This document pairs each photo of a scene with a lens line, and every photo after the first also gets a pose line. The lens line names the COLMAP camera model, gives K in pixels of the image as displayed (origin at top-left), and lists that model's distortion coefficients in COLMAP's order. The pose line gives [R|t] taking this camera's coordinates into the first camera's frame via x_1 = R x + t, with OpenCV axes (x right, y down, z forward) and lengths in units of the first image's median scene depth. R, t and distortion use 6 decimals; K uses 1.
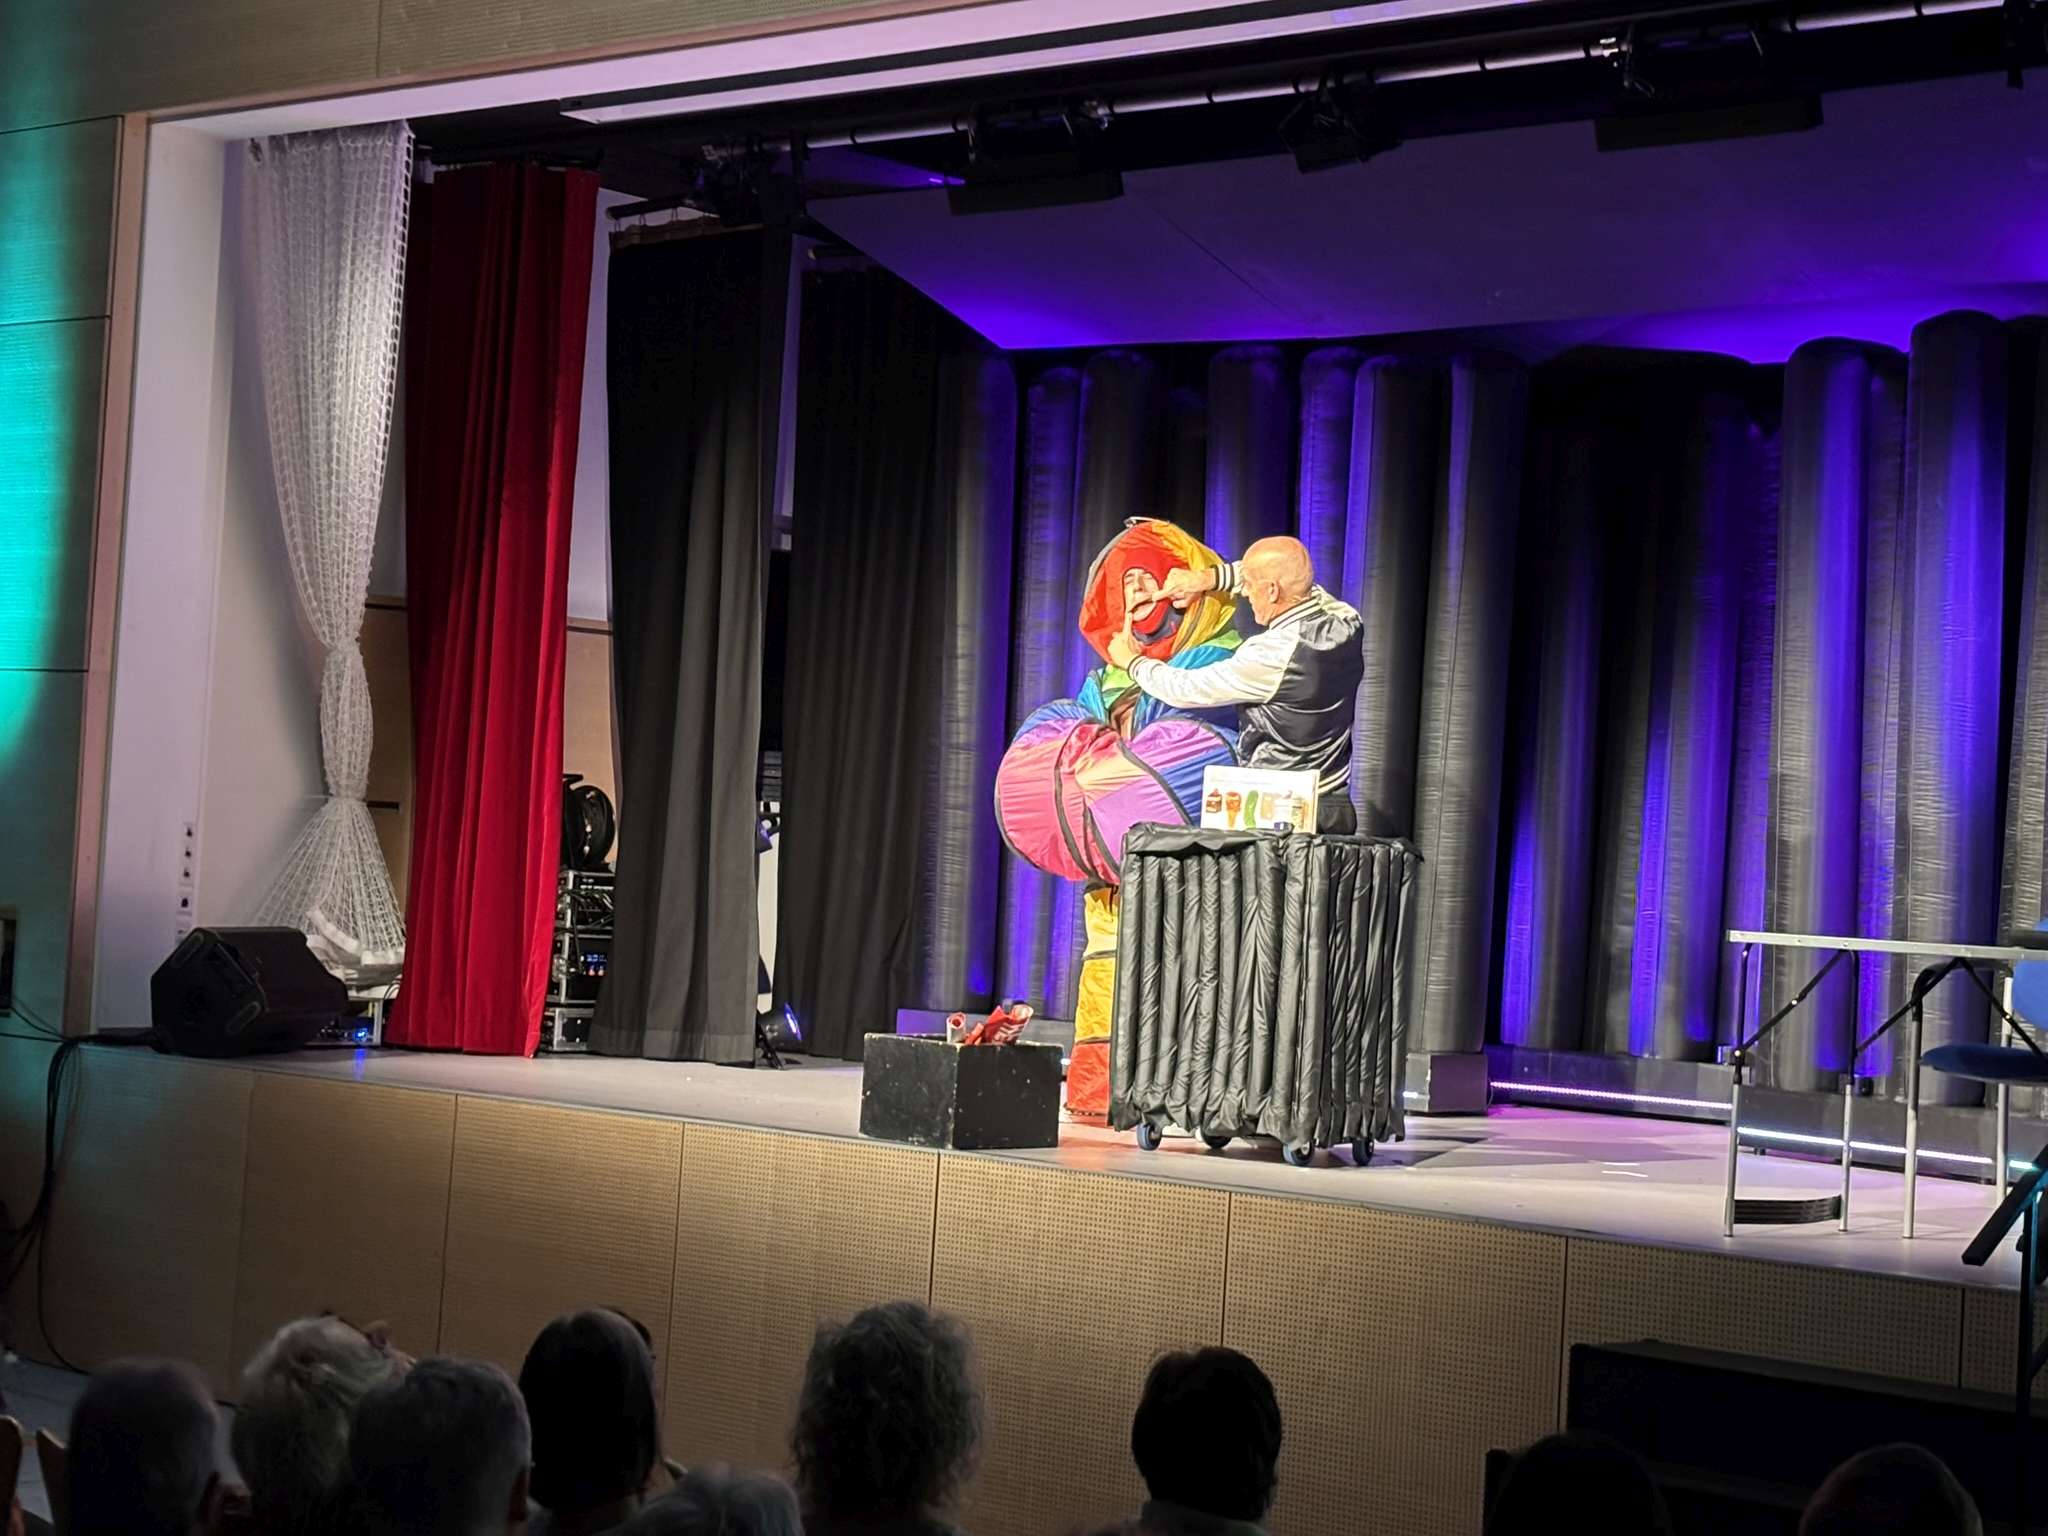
lens RADIAL K [[3748.4, 0, 1023.9], [0, 3748.4, 757.1], [0, 0, 1]] dist [0.283263, -1.172786]
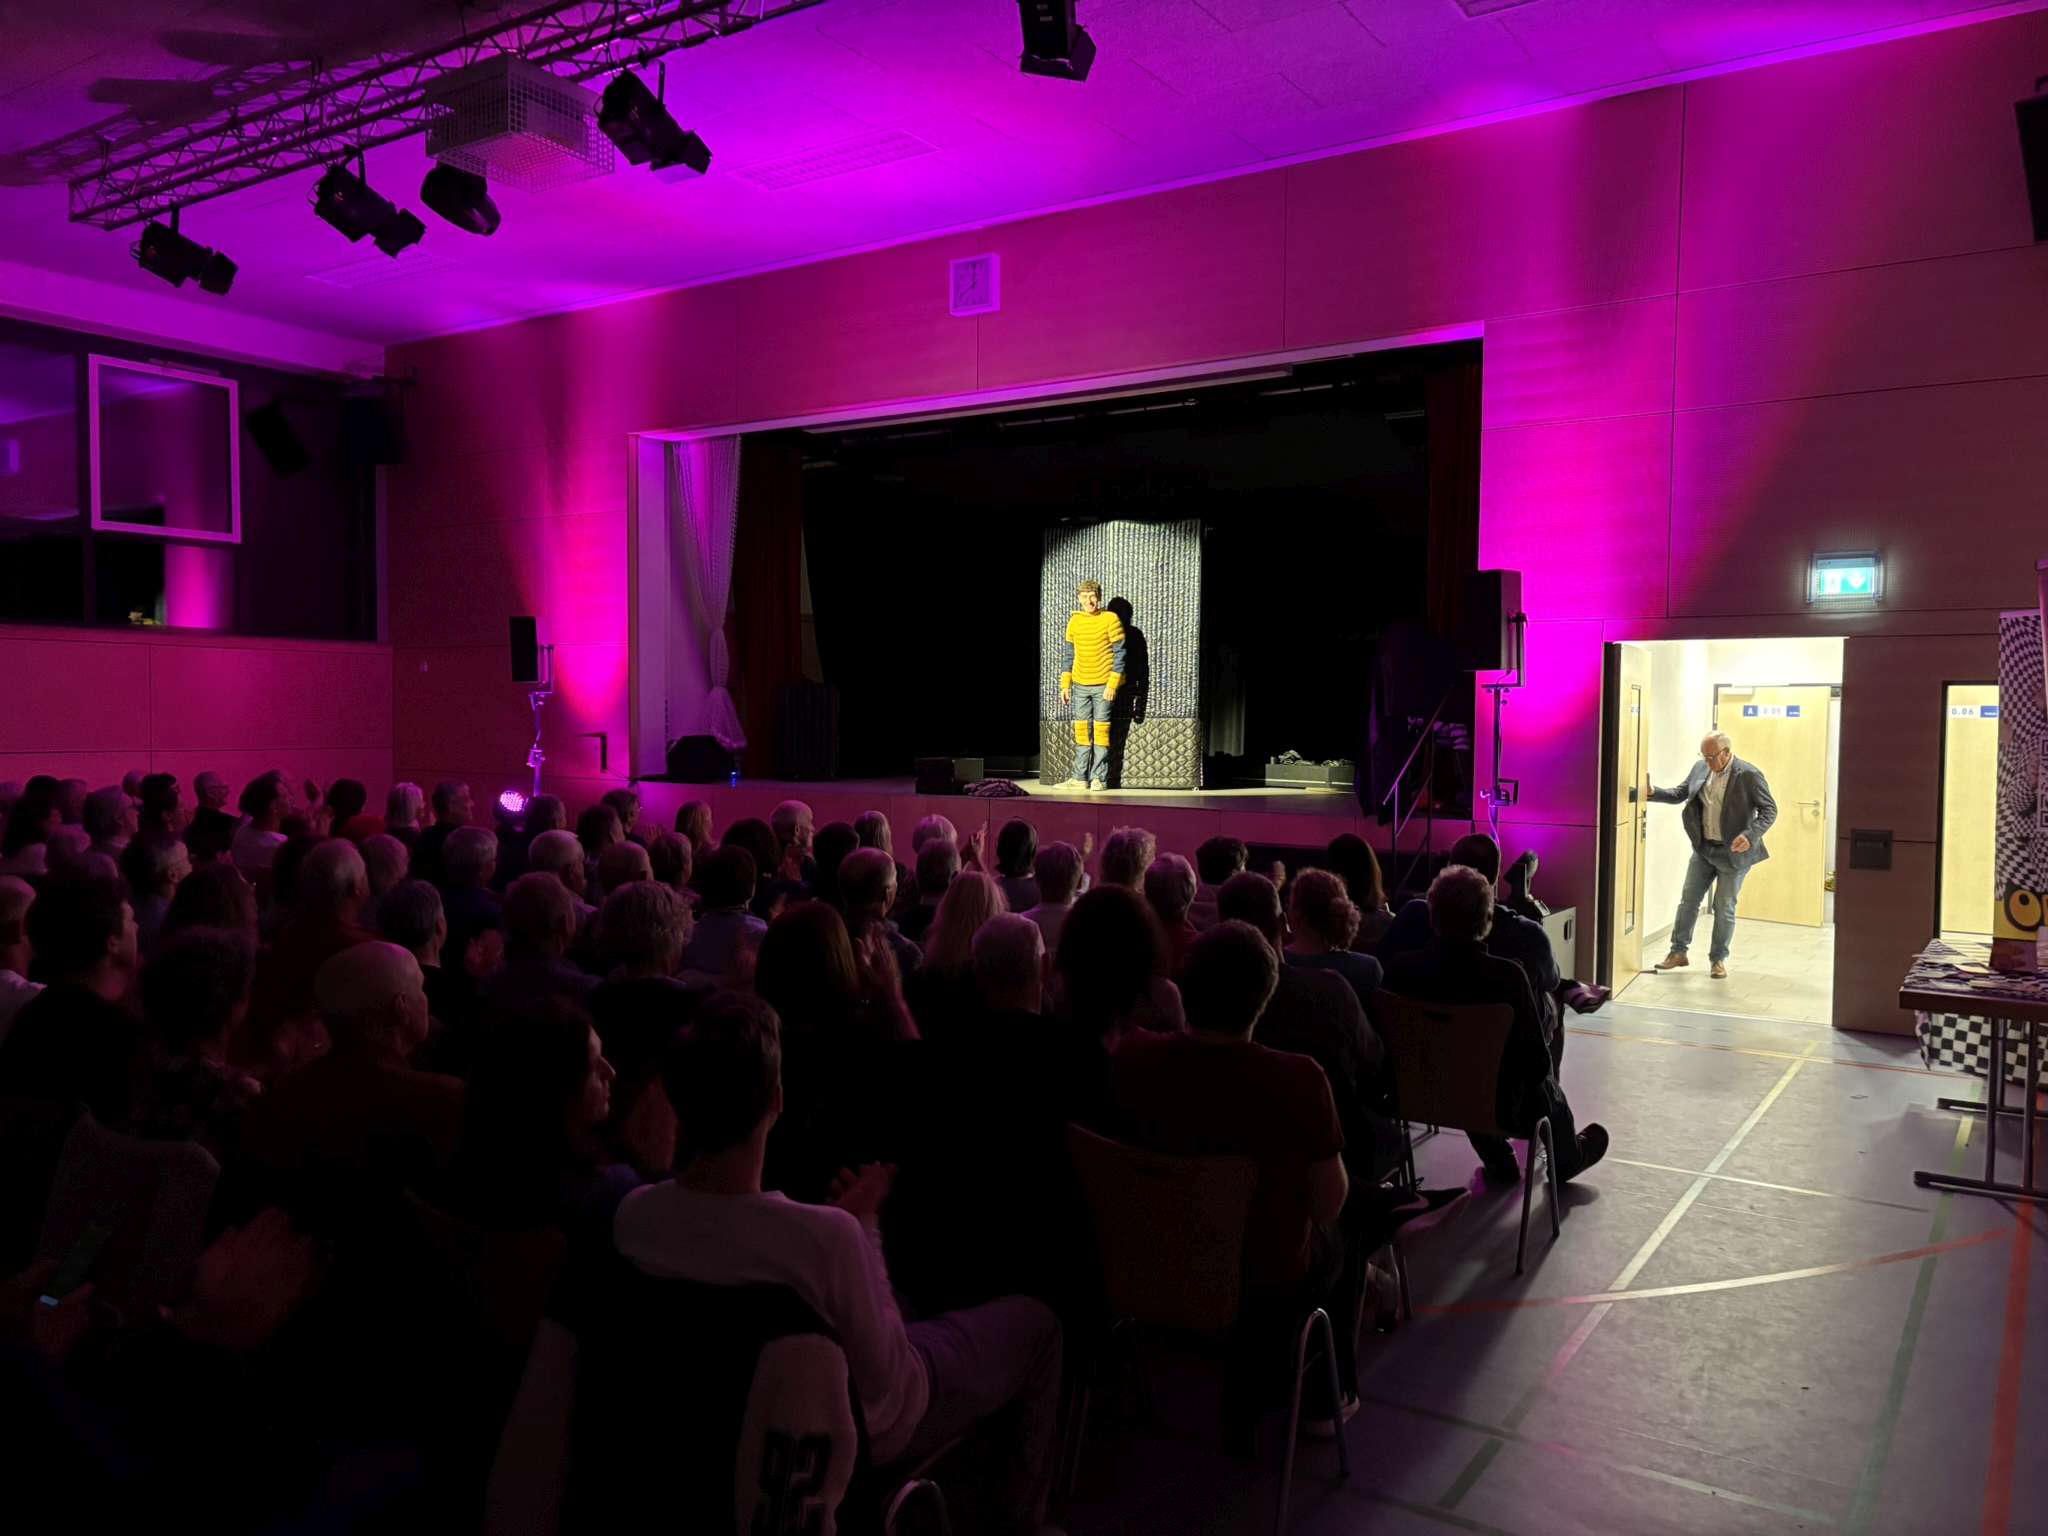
lens RADIAL K [[1538.2, 0, 1028.2], [0, 1538.2, 769.5], [0, 0, 1]] dist [0.077919, -0.082534]
pose [[0.989844, -0.054747, 0.131196, -0.114081], [0.044914, 0.996036, 0.076774, -0.004887], [-0.134879, -0.070102, 0.988379, -0.131733]]
